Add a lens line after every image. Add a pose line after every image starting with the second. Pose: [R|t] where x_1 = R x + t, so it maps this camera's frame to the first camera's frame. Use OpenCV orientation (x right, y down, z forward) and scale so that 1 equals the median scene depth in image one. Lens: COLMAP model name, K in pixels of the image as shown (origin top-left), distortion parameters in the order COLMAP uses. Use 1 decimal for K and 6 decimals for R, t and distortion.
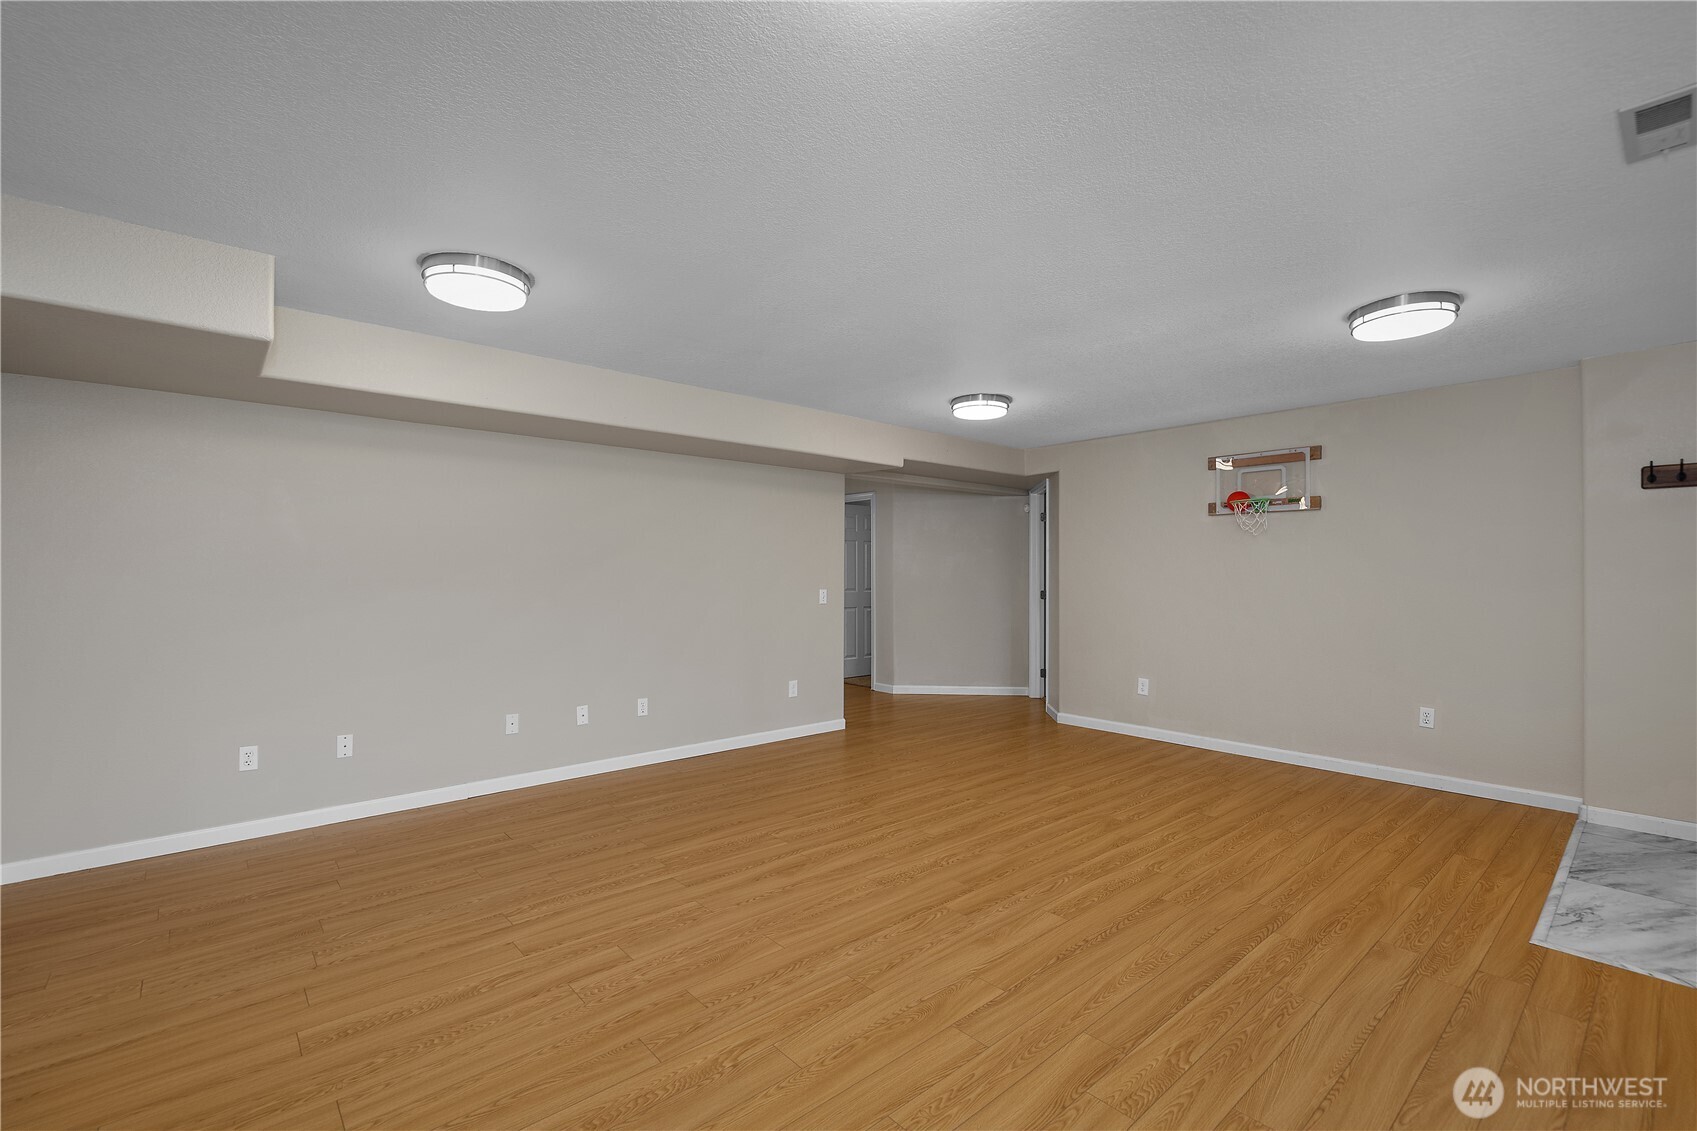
lens RADIAL K [[723.3, 0, 848.3], [0, 723.3, 570.4], [0, 0, 1]] dist [0.003160, -0.000174]
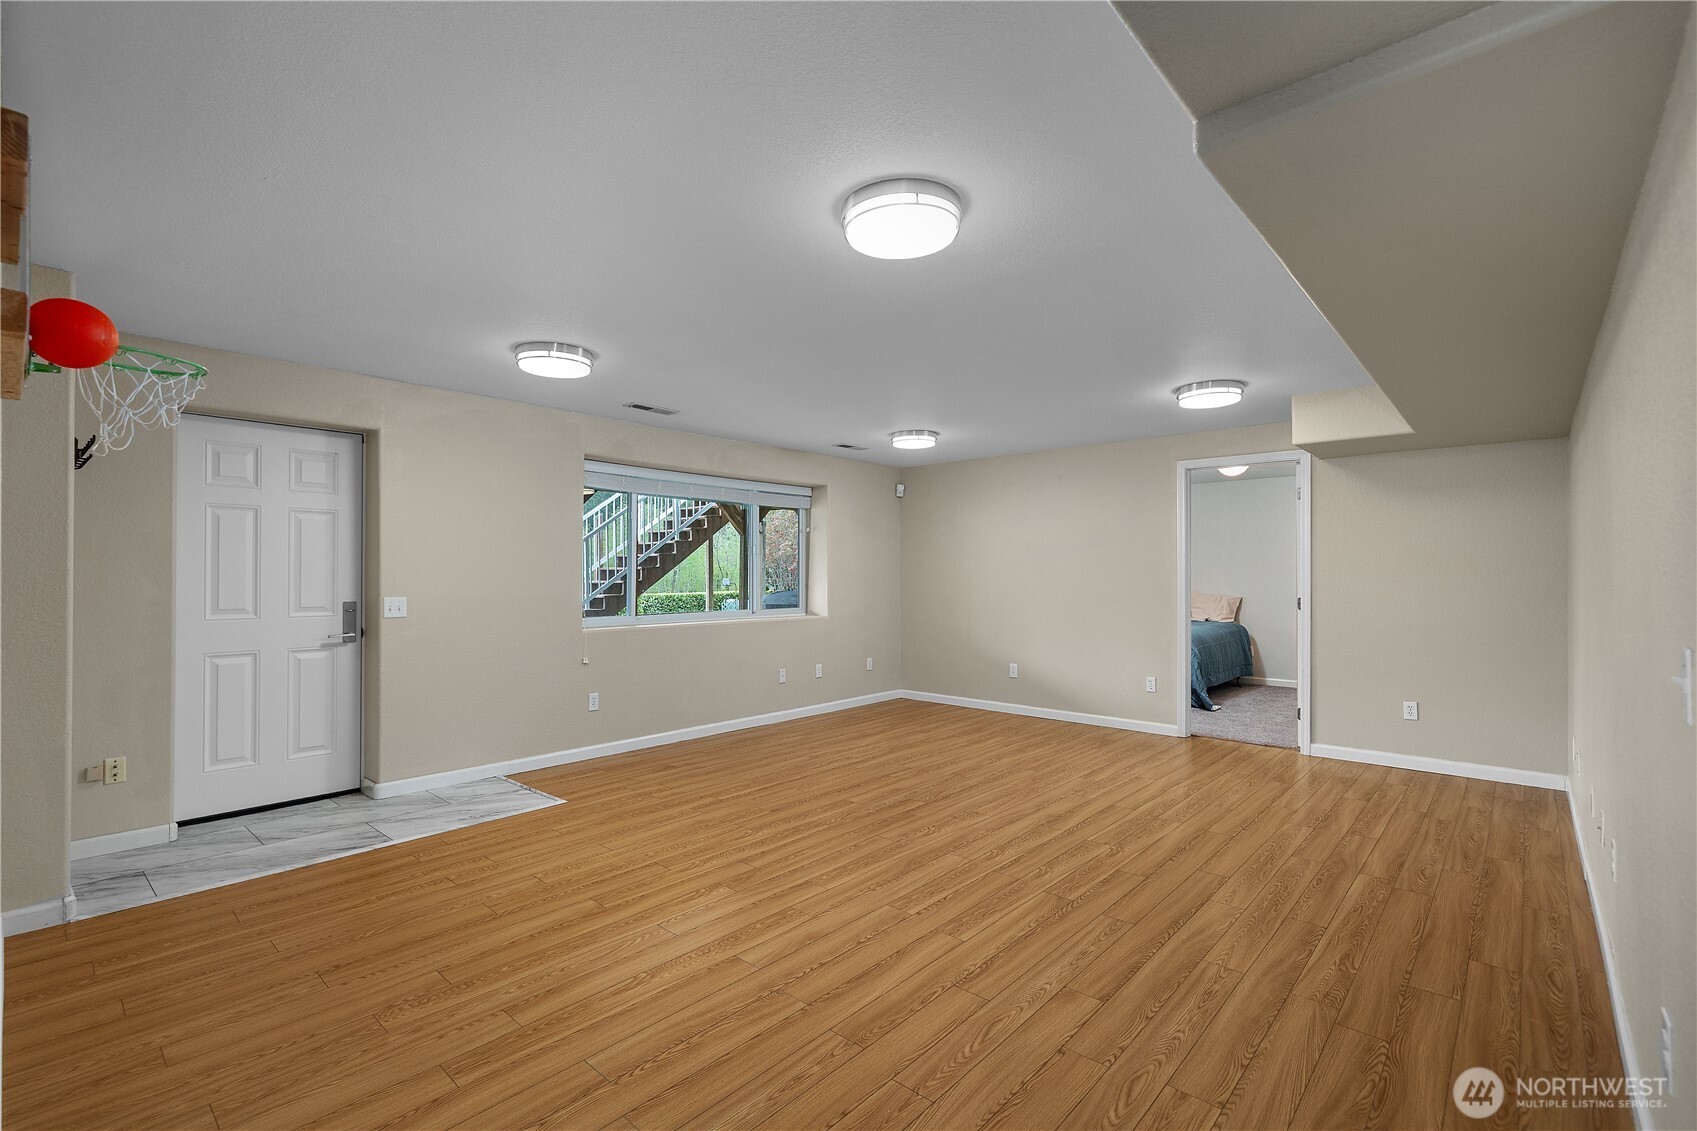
lens RADIAL K [[723.3, 0, 848.6], [0, 723.3, 571.4], [0, 0, 1]] dist [0.003160, -0.000174]
pose [[-0.994103, -0.002385, -0.108411, 0.399695], [-0.001020, 0.999920, -0.012645, 0.013155], [0.108433, -0.012460, -0.994026, 2.190206]]
